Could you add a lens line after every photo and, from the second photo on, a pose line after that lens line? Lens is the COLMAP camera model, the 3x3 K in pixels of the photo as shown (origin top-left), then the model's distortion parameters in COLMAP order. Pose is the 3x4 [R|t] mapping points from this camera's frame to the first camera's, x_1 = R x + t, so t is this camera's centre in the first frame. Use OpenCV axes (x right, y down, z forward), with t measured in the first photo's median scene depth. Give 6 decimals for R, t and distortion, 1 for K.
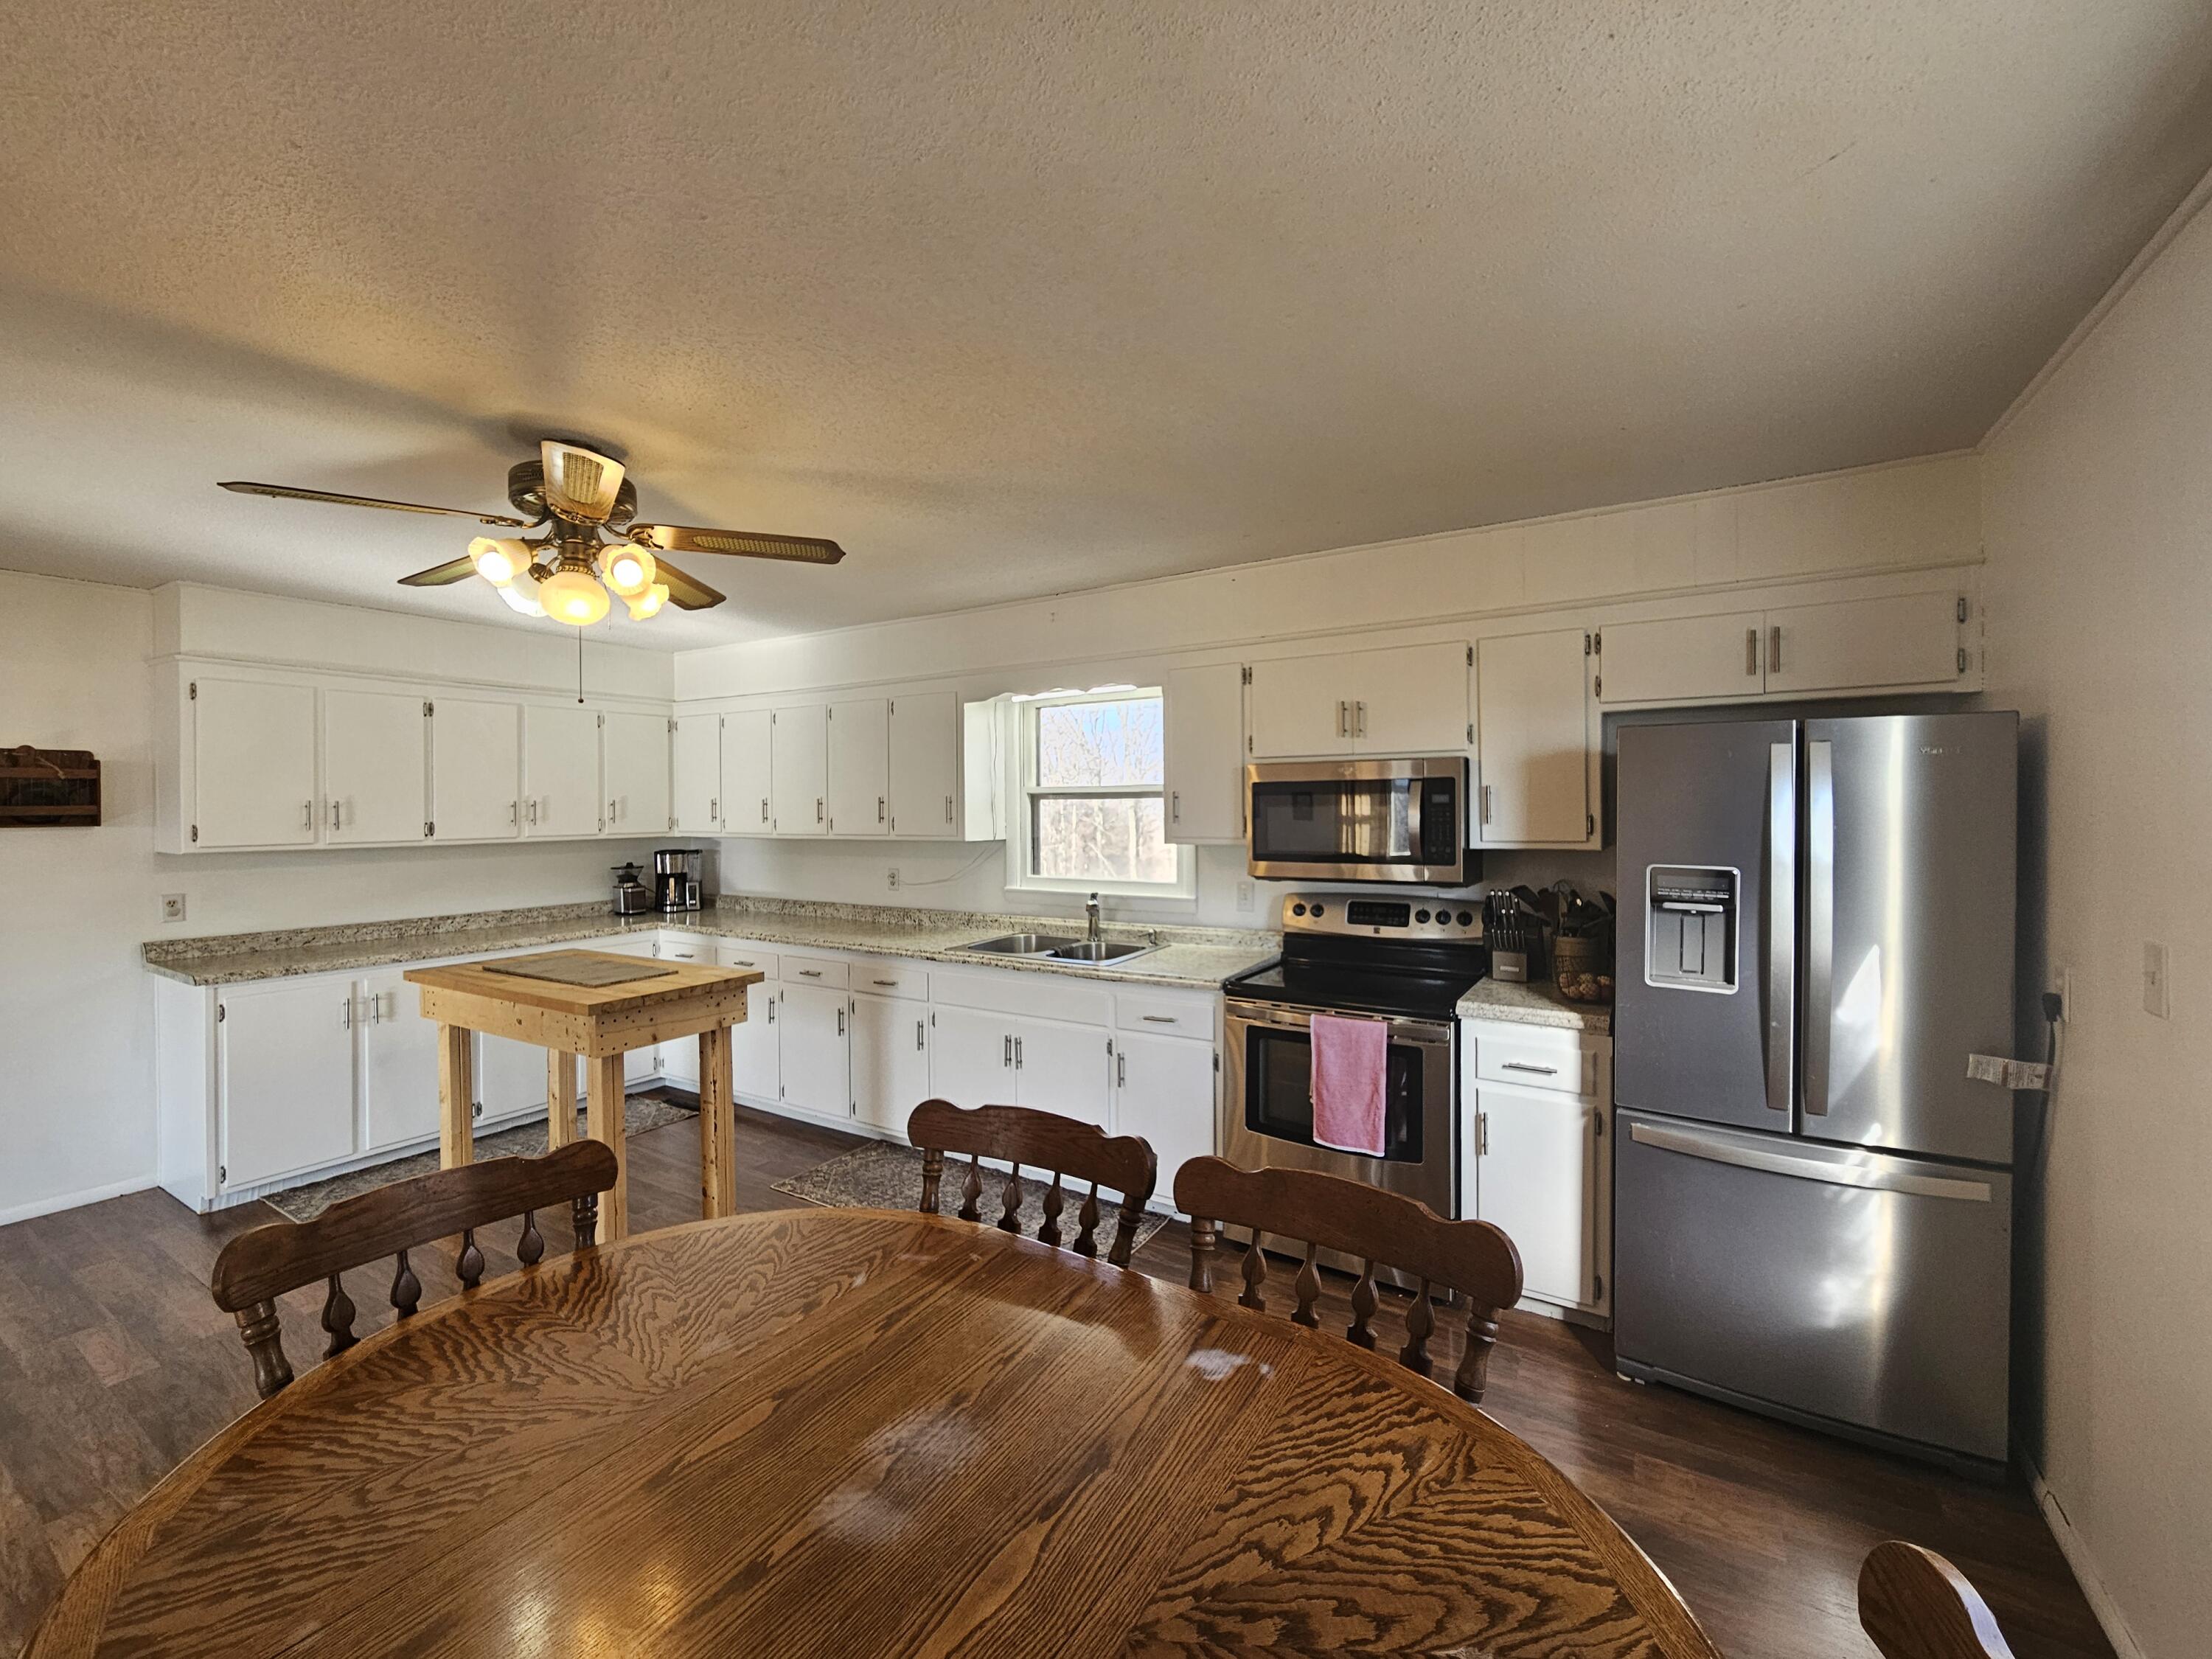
lens RADIAL K [[902.4, 0, 1102.4], [0, 902.4, 816.8], [0, 0, 1]] dist [-0.012695, -0.000452]
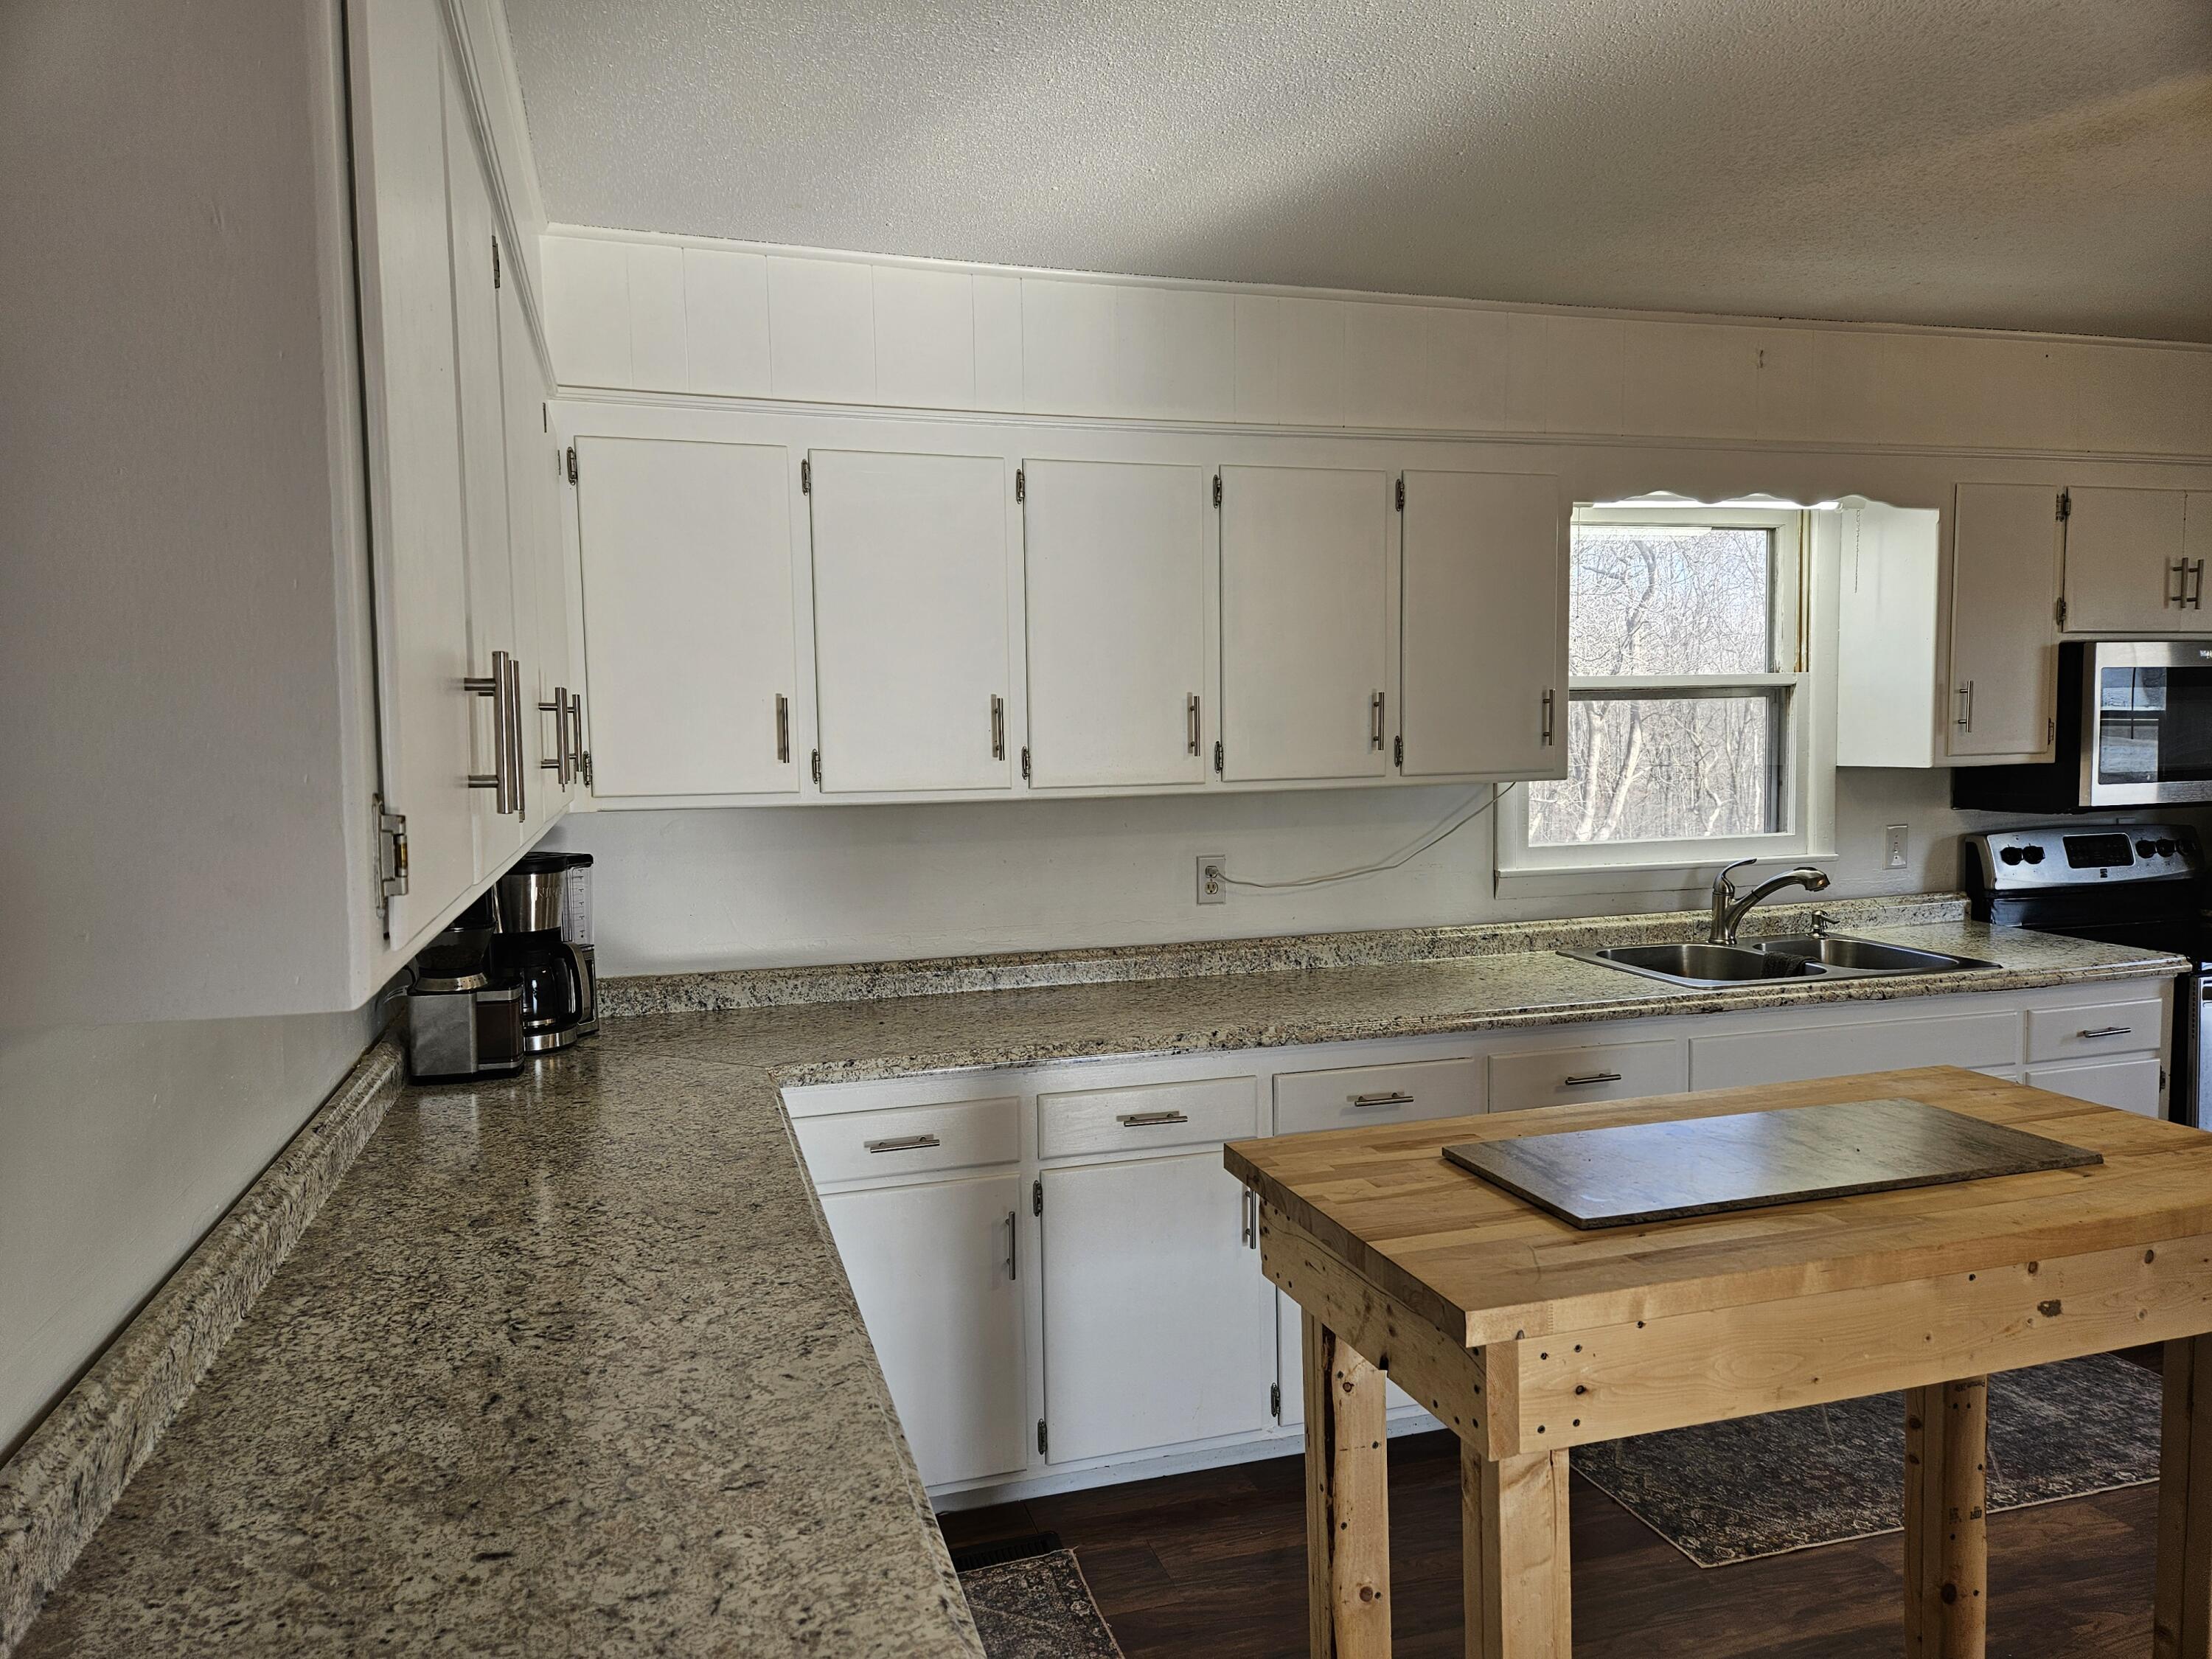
lens RADIAL K [[1458.4, 0, 1088.0], [0, 1458.4, 849.8], [0, 0, 1]] dist [0.064508, -0.052440]
pose [[0.667603, -0.064932, 0.741680, -1.151339], [0.021436, 0.997453, 0.068028, 0.005151], [-0.744209, -0.029517, 0.667295, 0.797057]]
